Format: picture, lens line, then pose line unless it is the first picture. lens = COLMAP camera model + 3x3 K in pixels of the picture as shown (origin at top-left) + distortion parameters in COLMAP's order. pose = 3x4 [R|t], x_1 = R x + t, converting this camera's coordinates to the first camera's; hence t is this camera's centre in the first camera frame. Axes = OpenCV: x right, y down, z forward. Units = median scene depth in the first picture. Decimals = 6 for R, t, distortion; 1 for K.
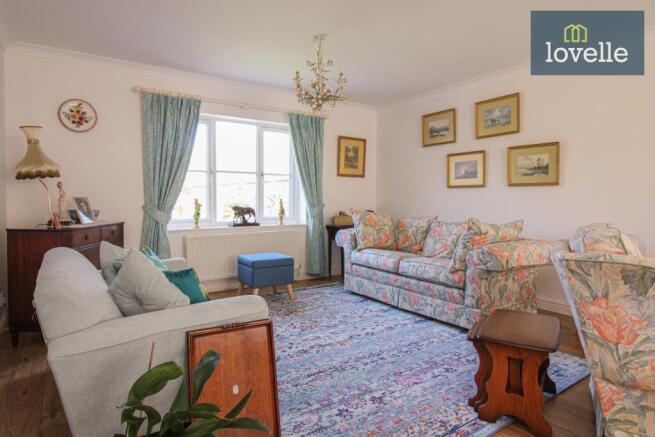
lens RADIAL K [[365.0, 0, 325.4], [0, 365.0, 214.6], [0, 0, 1]] dist [-0.000587, 0.001389]
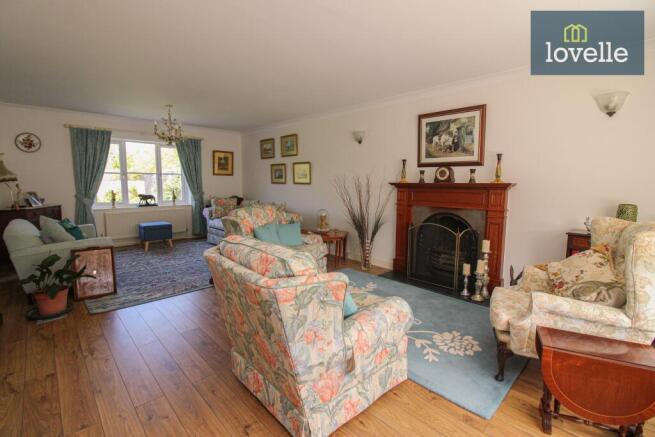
lens RADIAL K [[293.6, 0, 331.7], [0, 293.6, 212.0], [0, 0, 1]] dist [-0.018957, -0.004800]
pose [[0.983313, -0.013021, 0.181454, 0.416726], [0.002197, 0.998213, 0.059722, -0.023245], [-0.181907, -0.058327, 0.981584, -0.515897]]
